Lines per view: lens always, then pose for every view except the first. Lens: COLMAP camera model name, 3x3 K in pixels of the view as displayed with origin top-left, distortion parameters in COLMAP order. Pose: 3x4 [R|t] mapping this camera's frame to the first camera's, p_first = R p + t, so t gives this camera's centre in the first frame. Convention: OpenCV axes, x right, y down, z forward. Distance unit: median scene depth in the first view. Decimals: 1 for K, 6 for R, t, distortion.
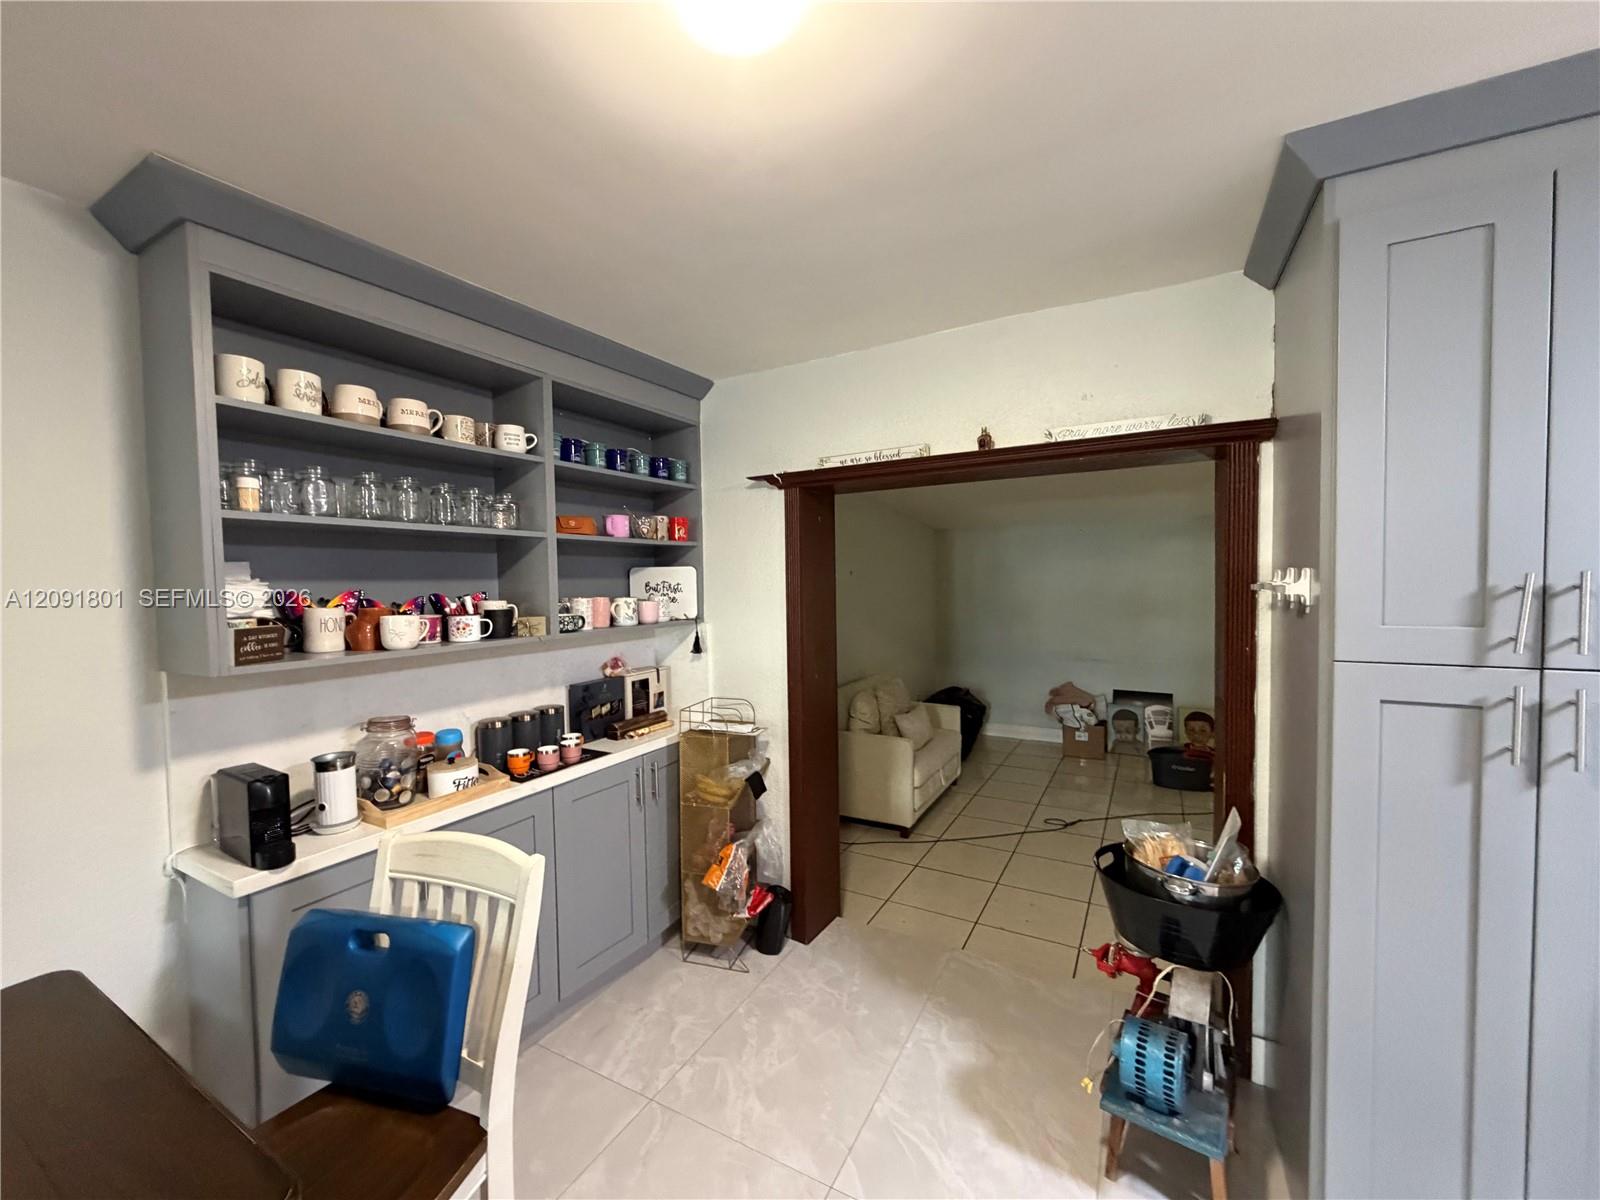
lens RADIAL K [[639.4, 0, 799.2], [0, 639.4, 599.9], [0, 0, 1]] dist [0.002909, -0.000923]
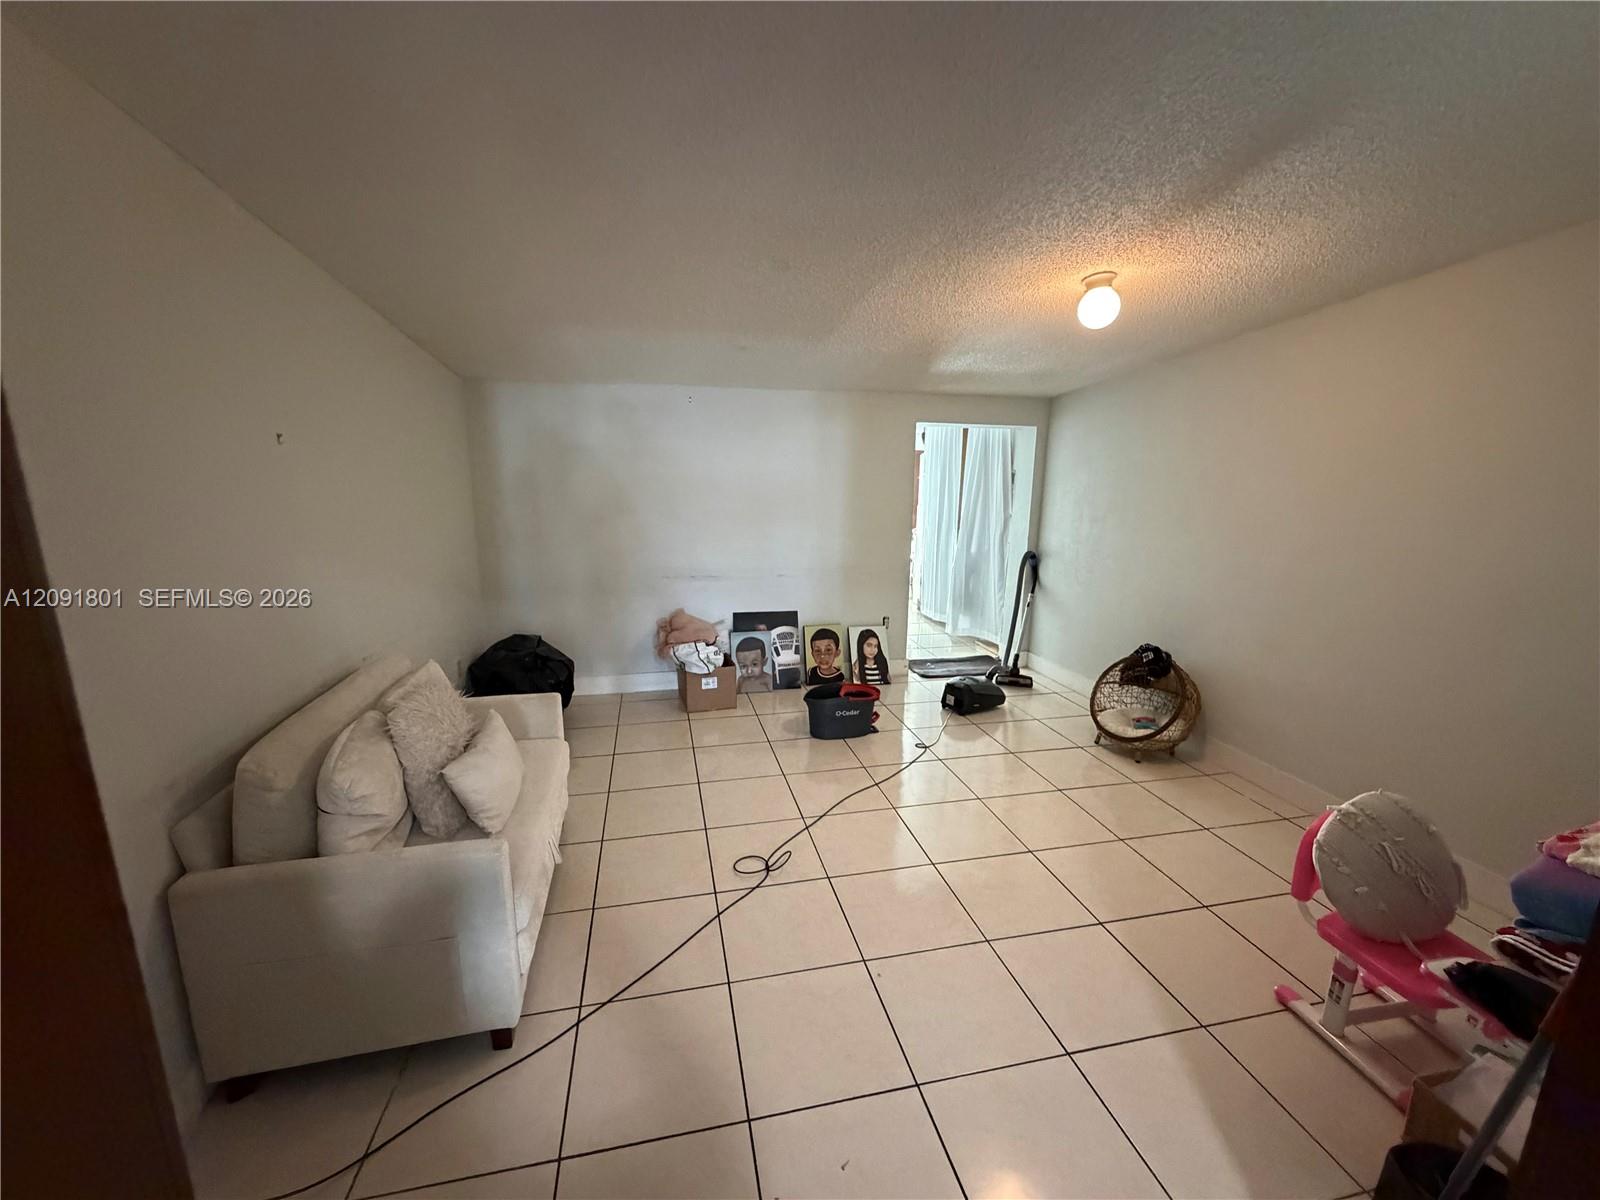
lens RADIAL K [[639.4, 0, 805.3], [0, 639.4, 596.1], [0, 0, 1]] dist [0.002909, -0.000923]
pose [[0.739670, -0.111463, 0.663675, 0.043242], [0.002989, 0.986723, 0.162388, -0.009207], [-0.672963, -0.118130, 0.730182, 0.426458]]
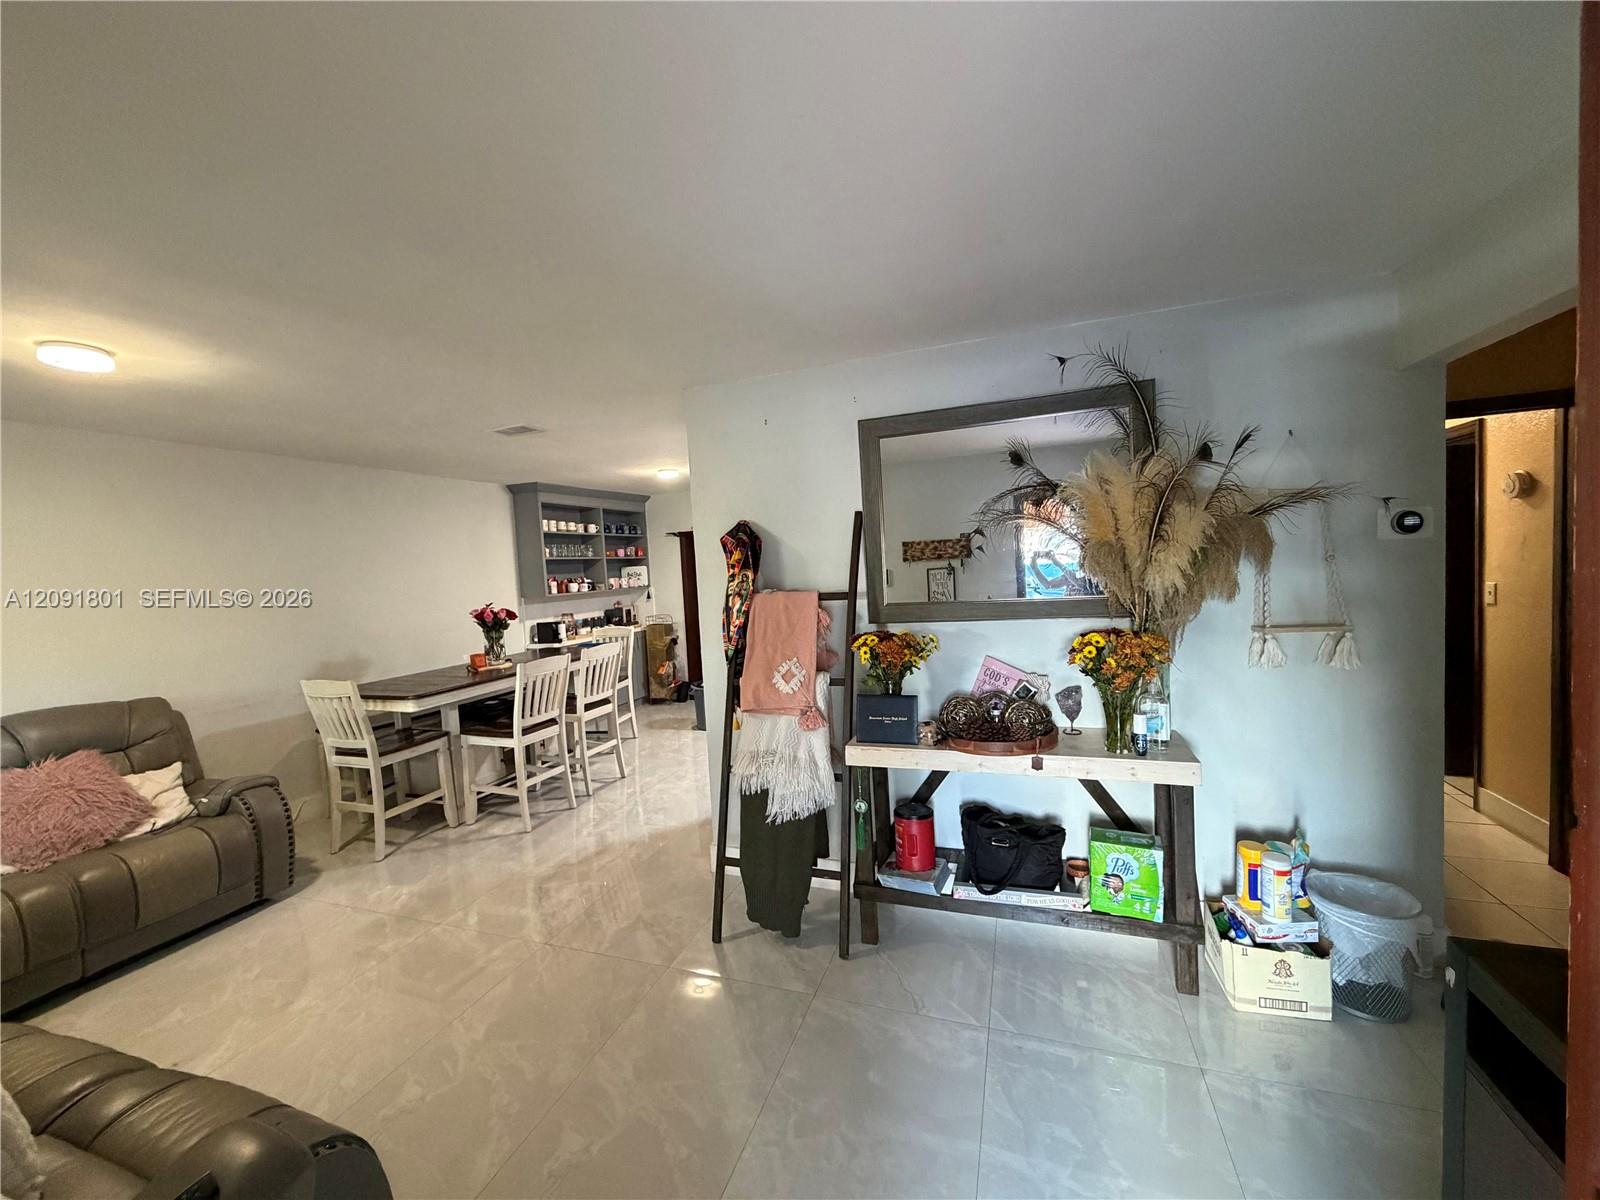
lens RADIAL K [[639.4, 0, 806.7], [0, 639.4, 595.2], [0, 0, 1]] dist [0.002909, -0.000923]
pose [[0.985643, -0.045169, 0.162686, 0.055266], [0.044417, 0.998979, 0.008255, 0.077207], [-0.162893, -0.000910, 0.986643, -1.739968]]
